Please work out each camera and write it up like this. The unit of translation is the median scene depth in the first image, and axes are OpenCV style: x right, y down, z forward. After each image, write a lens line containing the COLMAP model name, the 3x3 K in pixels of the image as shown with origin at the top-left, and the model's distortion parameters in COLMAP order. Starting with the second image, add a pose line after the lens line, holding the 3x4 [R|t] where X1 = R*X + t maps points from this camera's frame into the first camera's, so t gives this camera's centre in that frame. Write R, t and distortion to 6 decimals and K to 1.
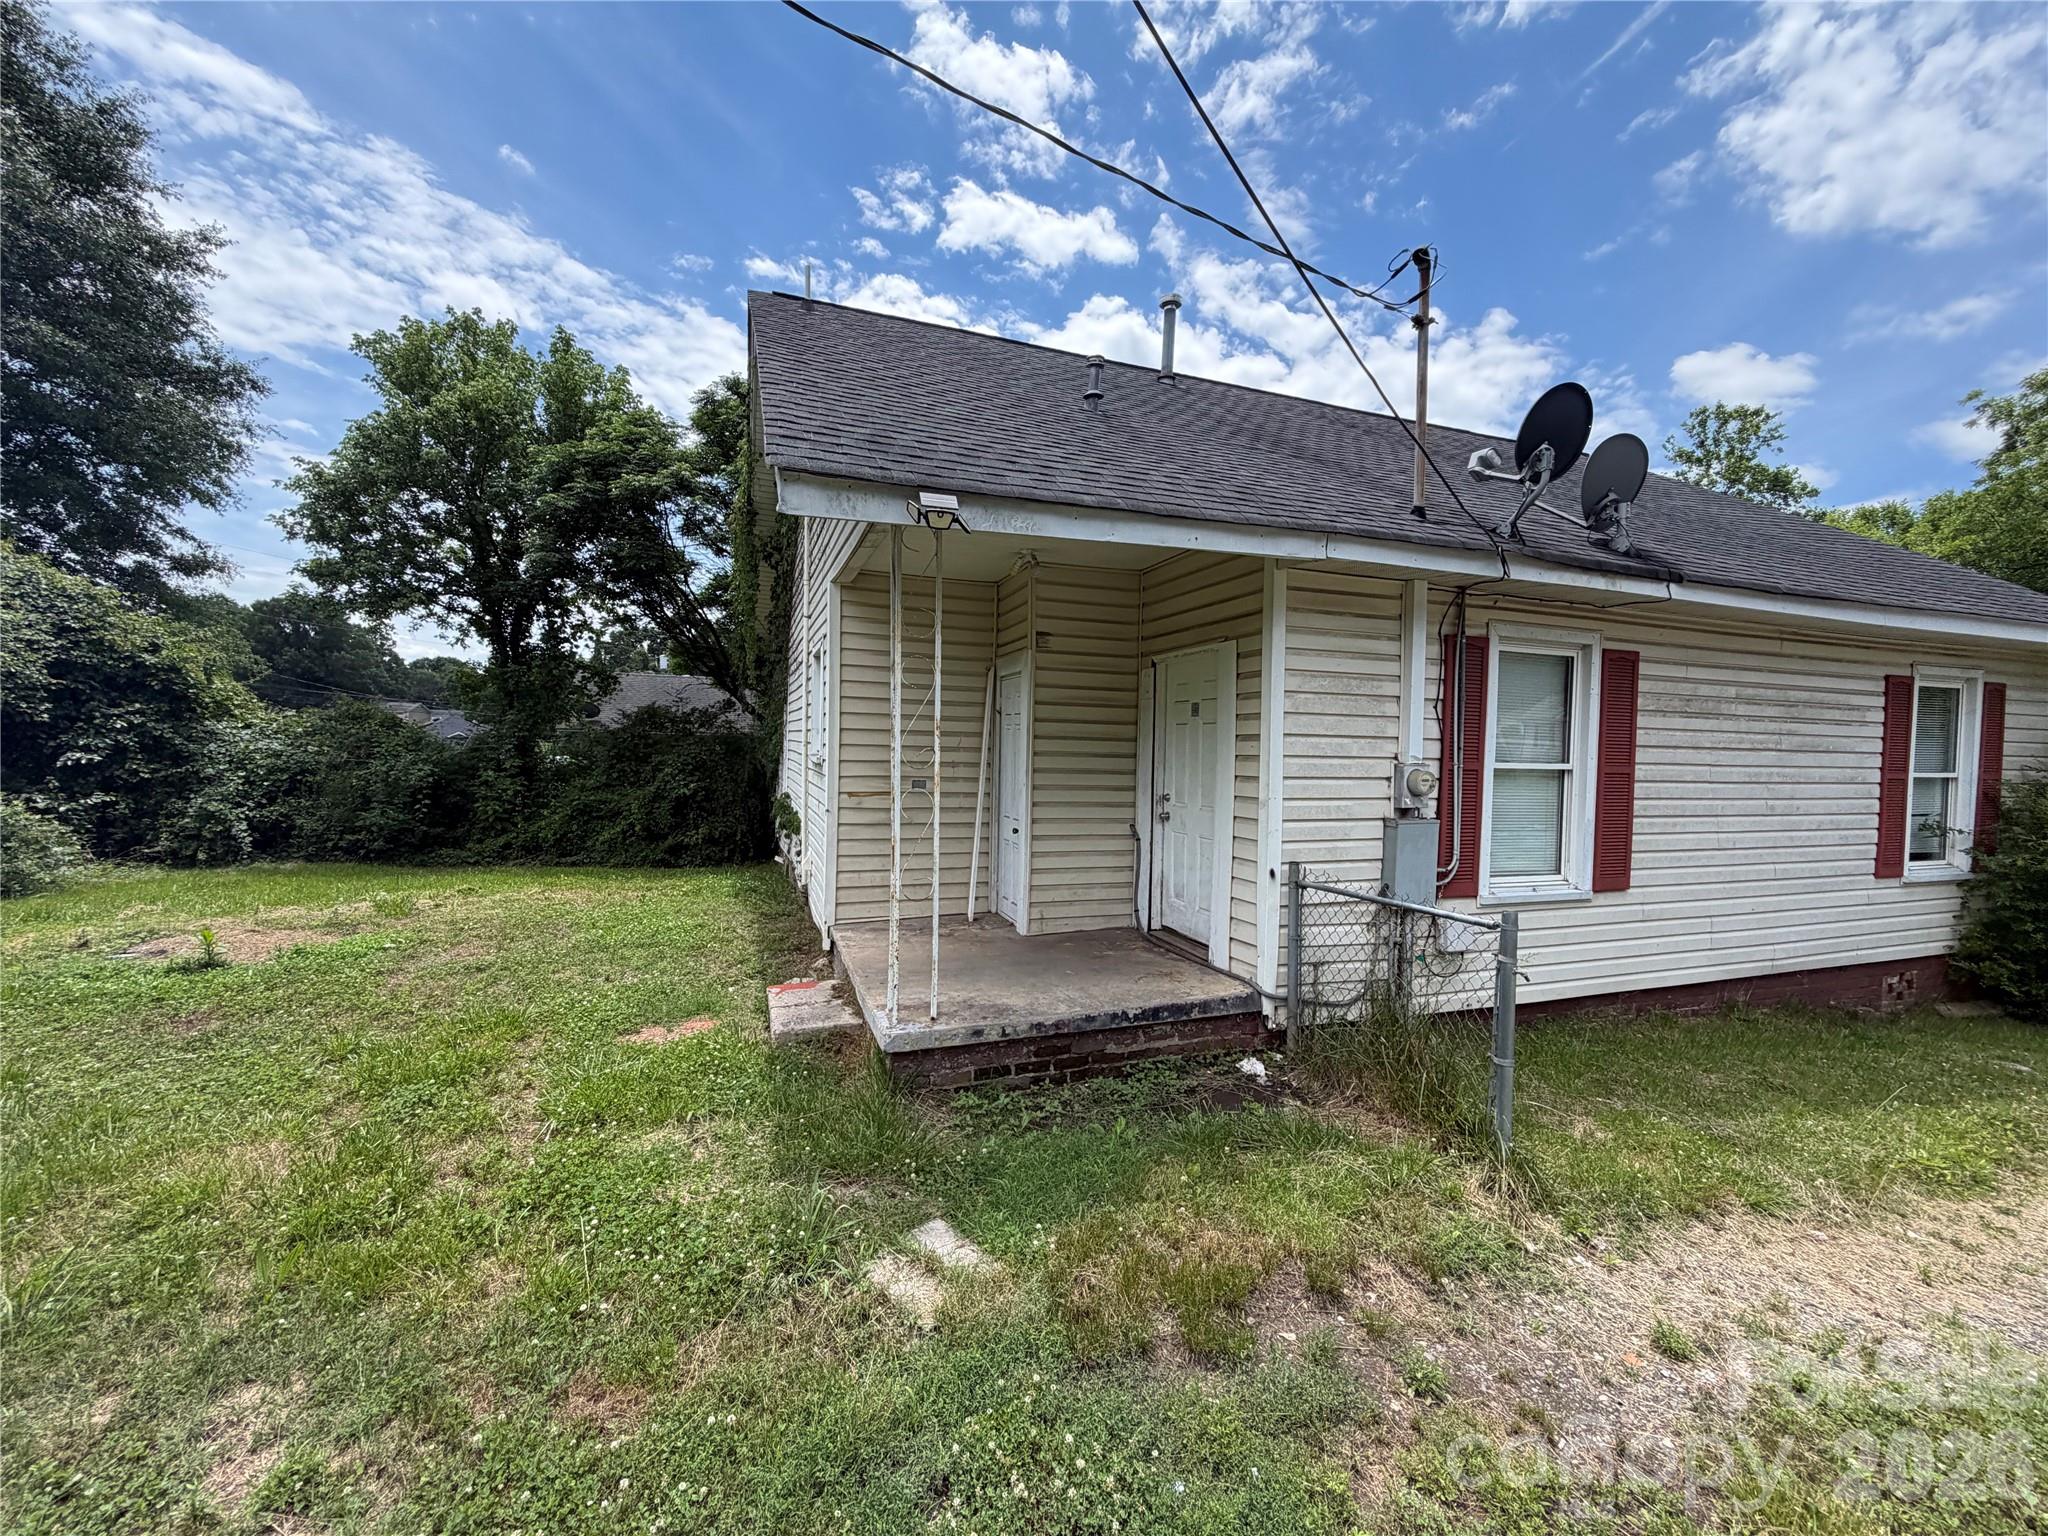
lens RADIAL K [[809.6, 0, 1014.9], [0, 809.6, 768.1], [0, 0, 1]] dist [-0.001480, 0.000742]
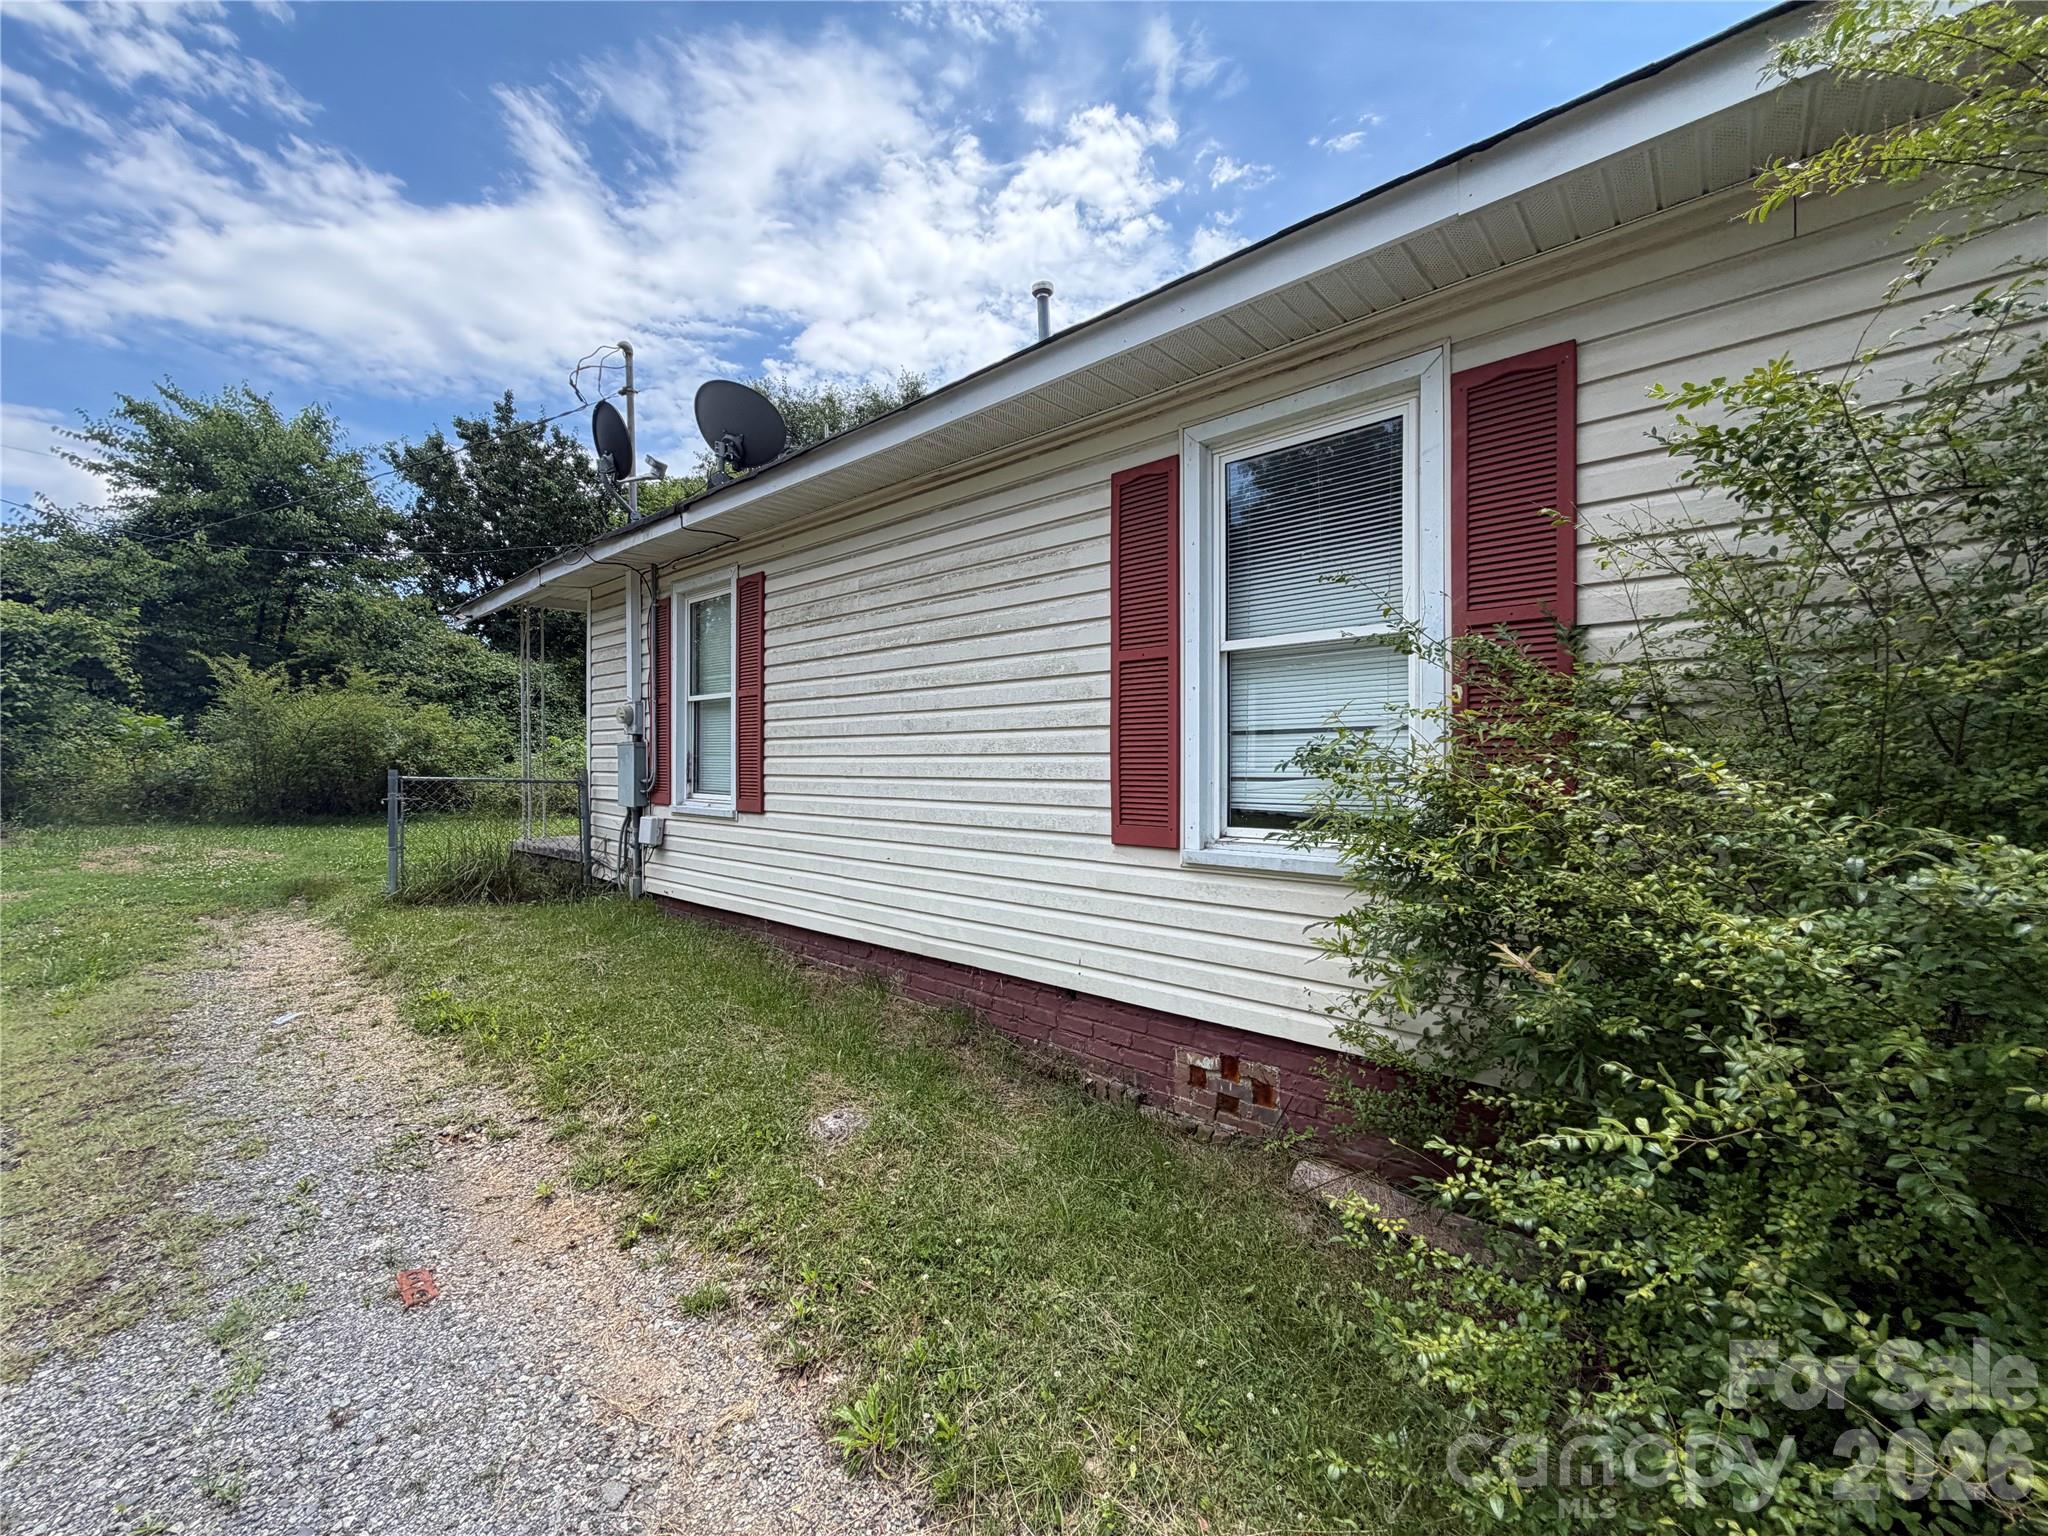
lens RADIAL K [[809.6, 0, 1045.5], [0, 809.6, 766.6], [0, 0, 1]] dist [-0.001480, 0.000742]
pose [[0.503998, -0.017152, -0.863535, 1.594155], [-0.012331, 0.999558, -0.027051, 0.103691], [0.863617, 0.024282, 0.503564, 0.717173]]
